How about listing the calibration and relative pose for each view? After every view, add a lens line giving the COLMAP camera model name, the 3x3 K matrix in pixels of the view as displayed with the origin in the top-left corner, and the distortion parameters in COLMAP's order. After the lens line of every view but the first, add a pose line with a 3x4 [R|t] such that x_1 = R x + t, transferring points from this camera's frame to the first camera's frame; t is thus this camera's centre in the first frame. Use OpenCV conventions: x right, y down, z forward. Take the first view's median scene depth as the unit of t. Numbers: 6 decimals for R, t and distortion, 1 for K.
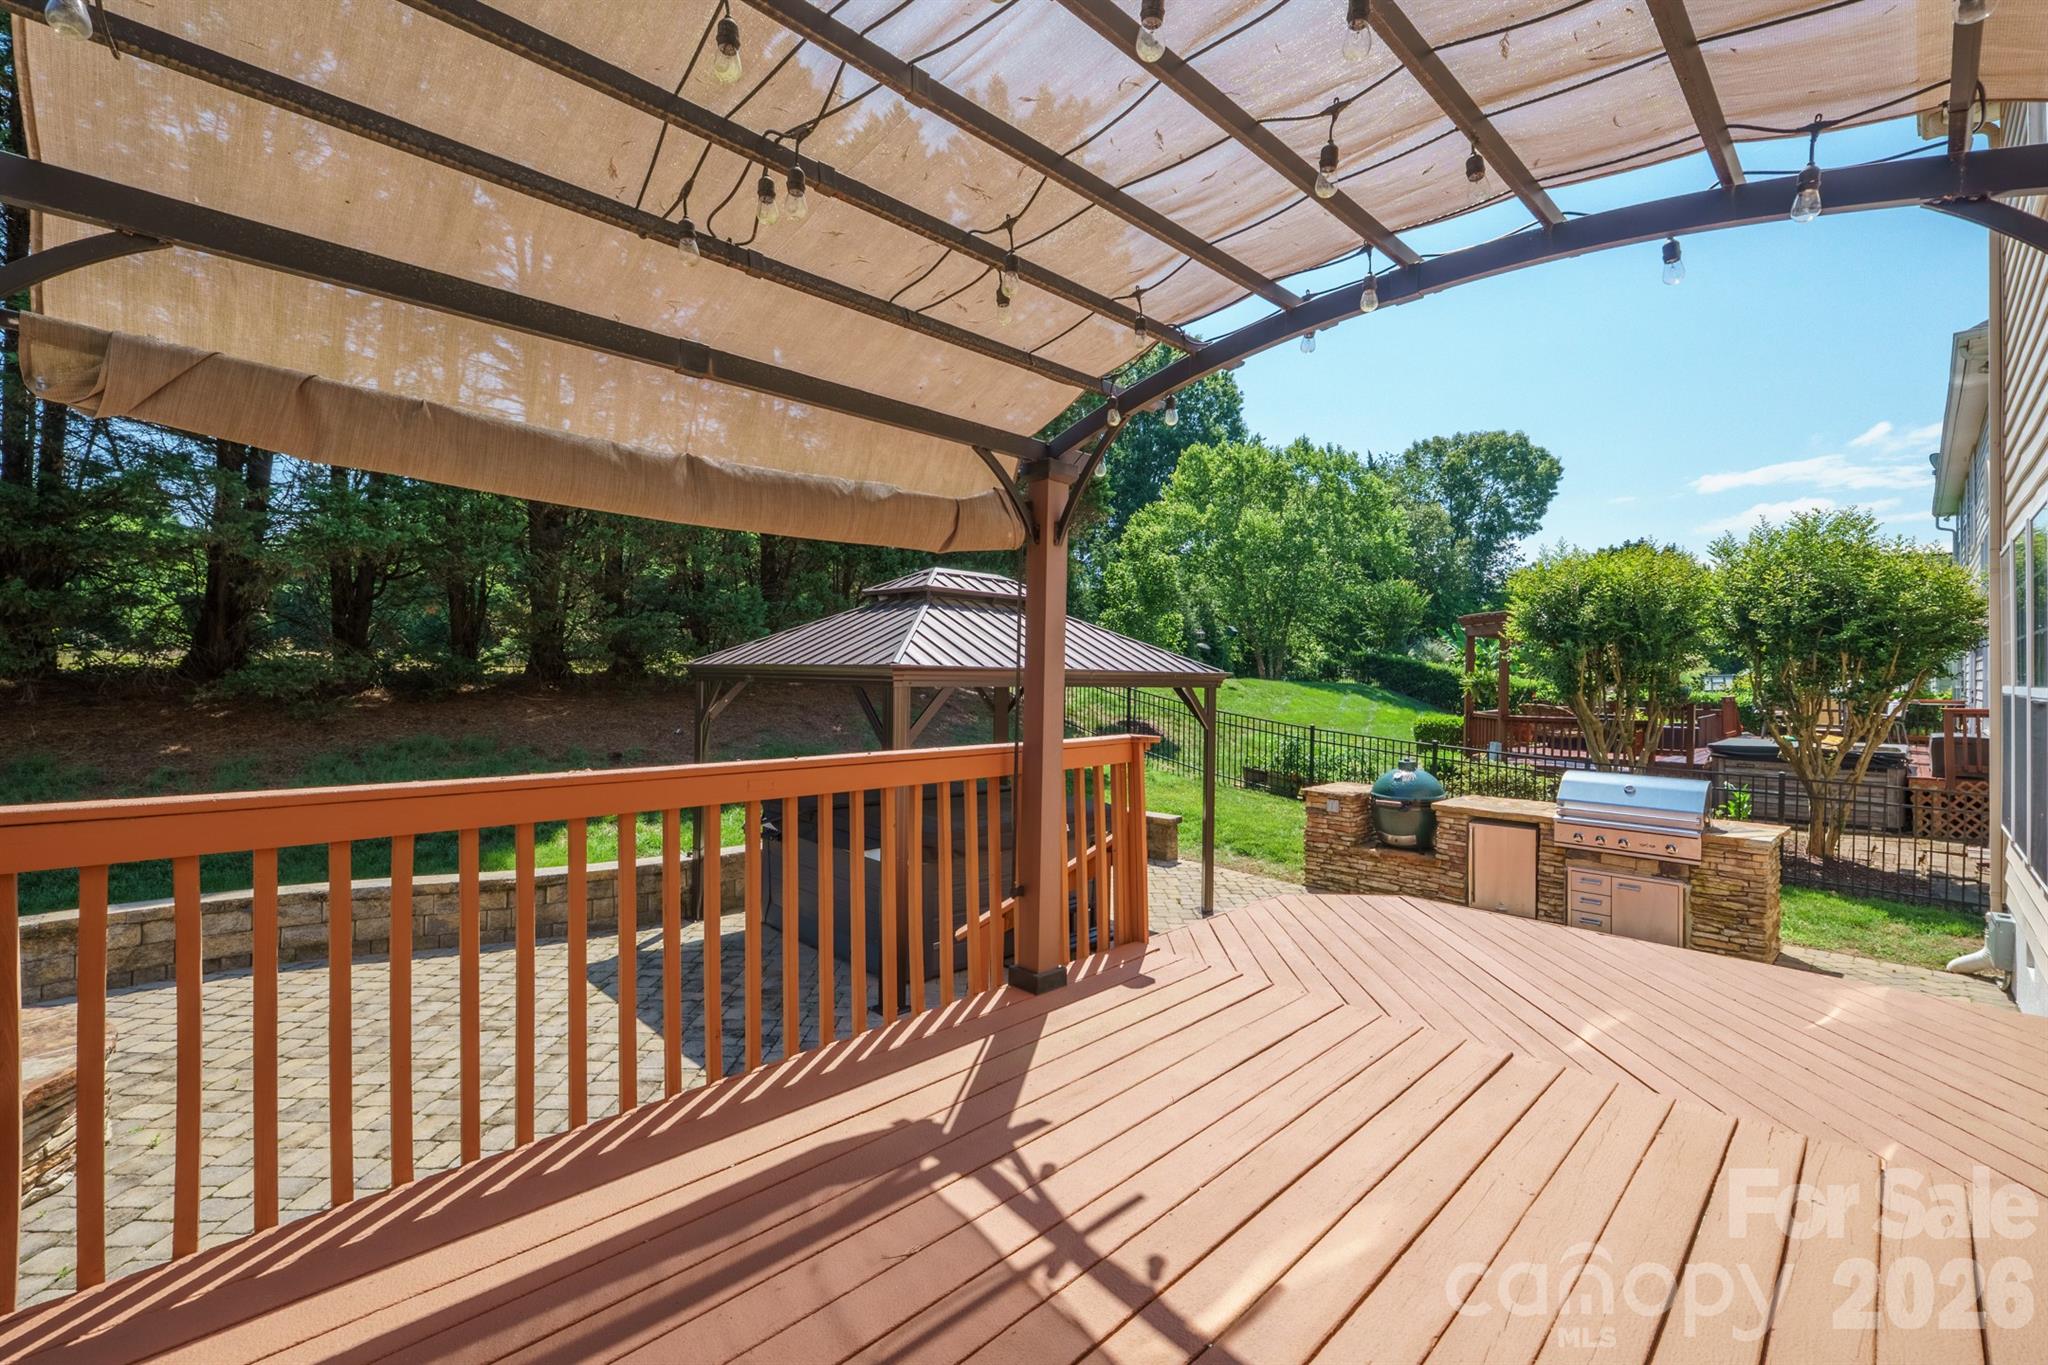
lens RADIAL K [[897.7, 0, 1034.8], [0, 897.7, 682.7], [0, 0, 1]] dist [-0.009441, -0.000591]
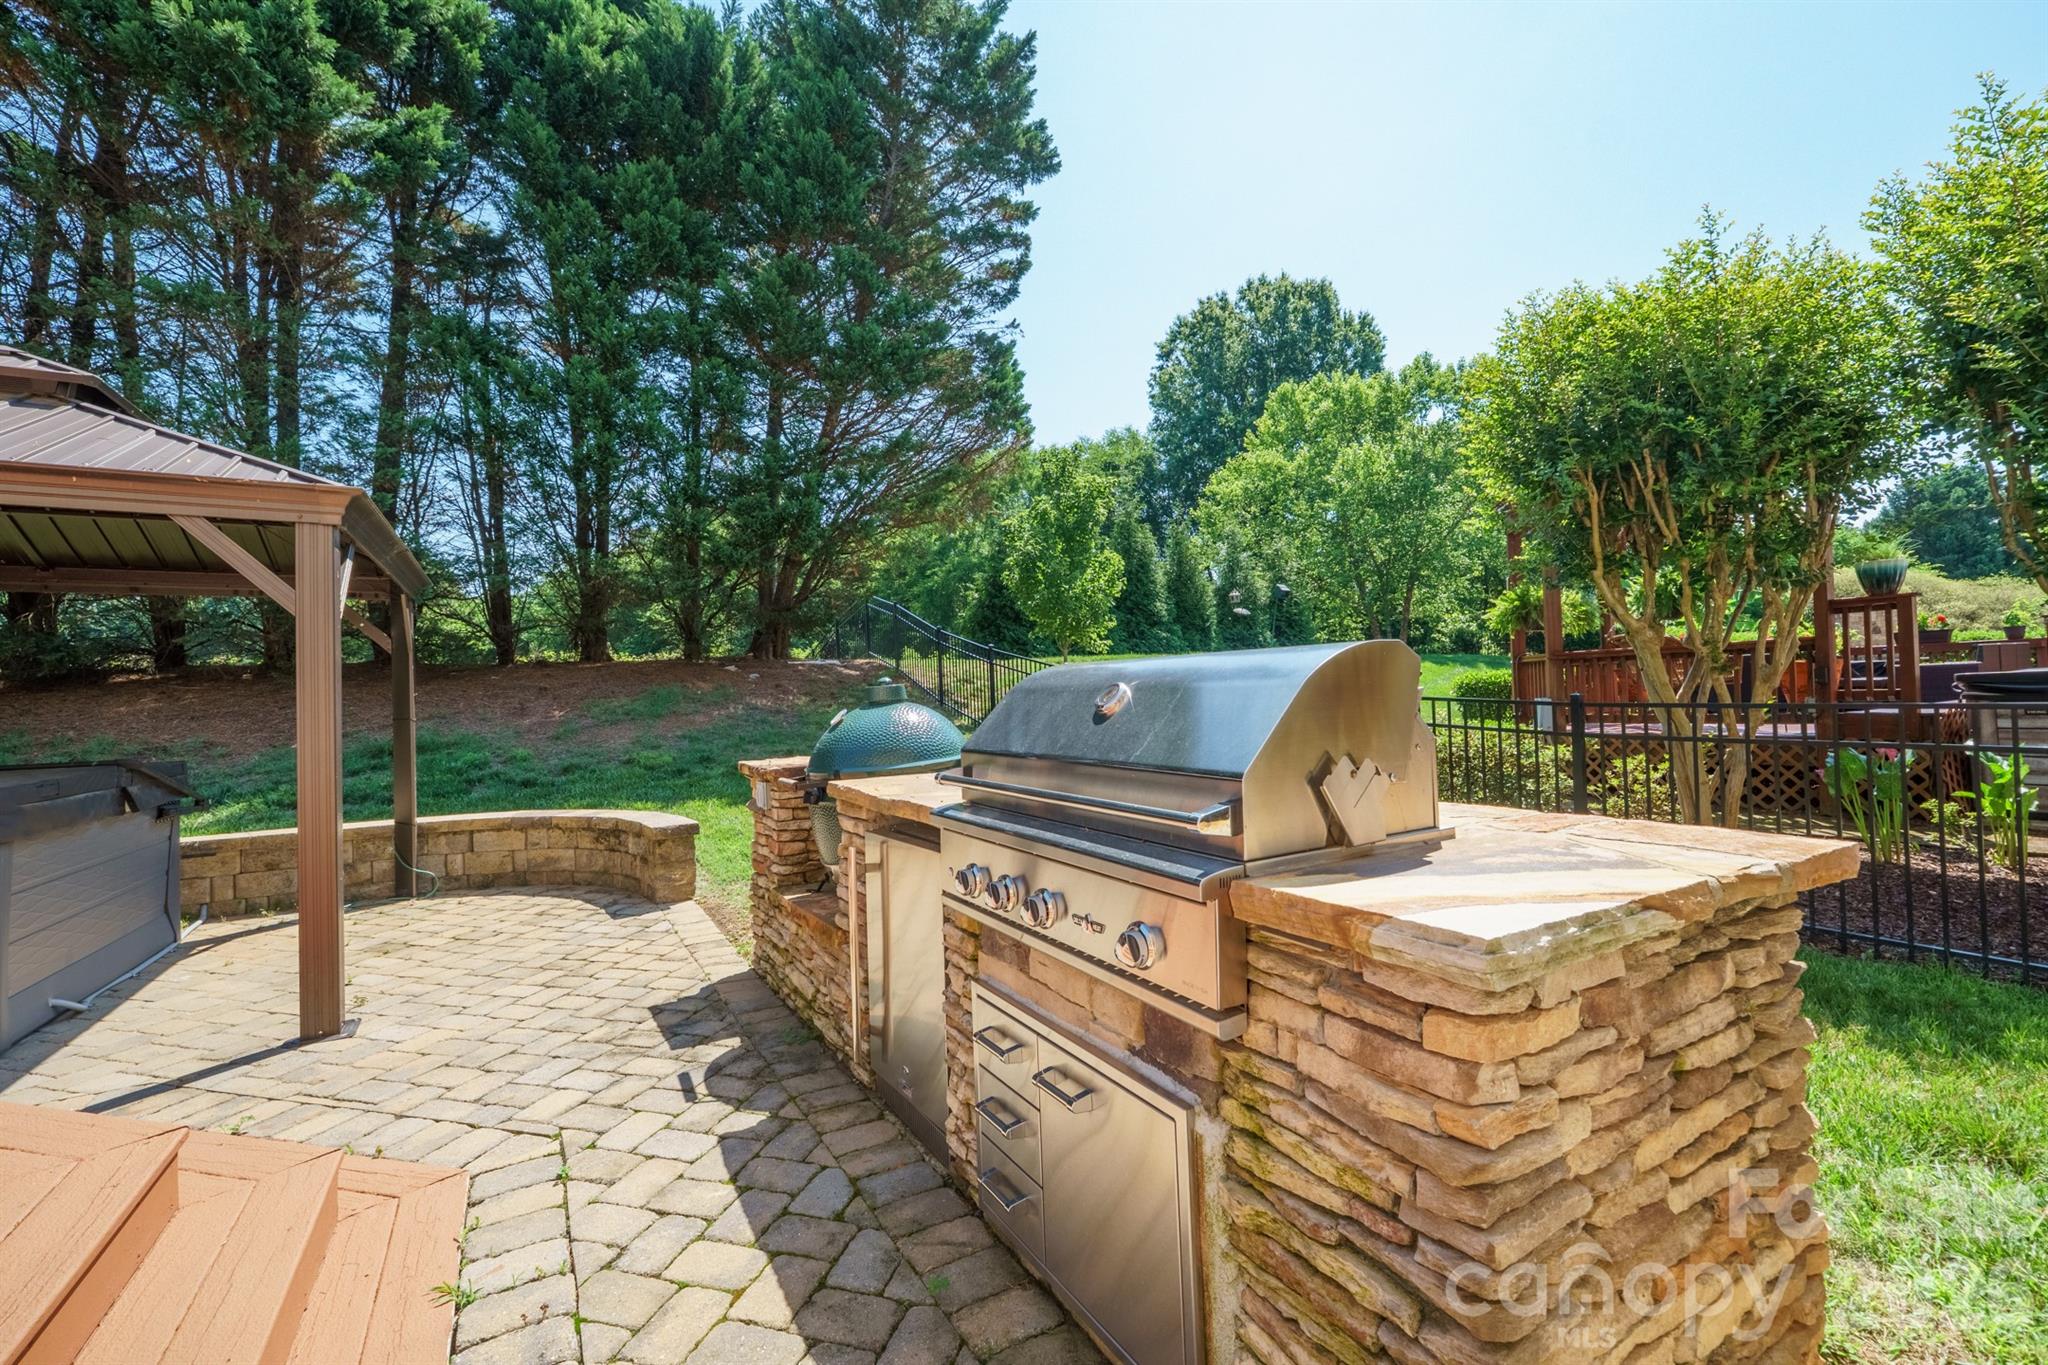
lens RADIAL K [[897.7, 0, 1012.7], [0, 897.7, 662.6], [0, 0, 1]] dist [-0.009441, -0.000591]
pose [[0.966568, -0.051231, -0.251241, 0.139087], [0.041433, 0.998166, -0.044137, 0.023704], [0.253041, 0.032252, 0.966918, 0.146179]]
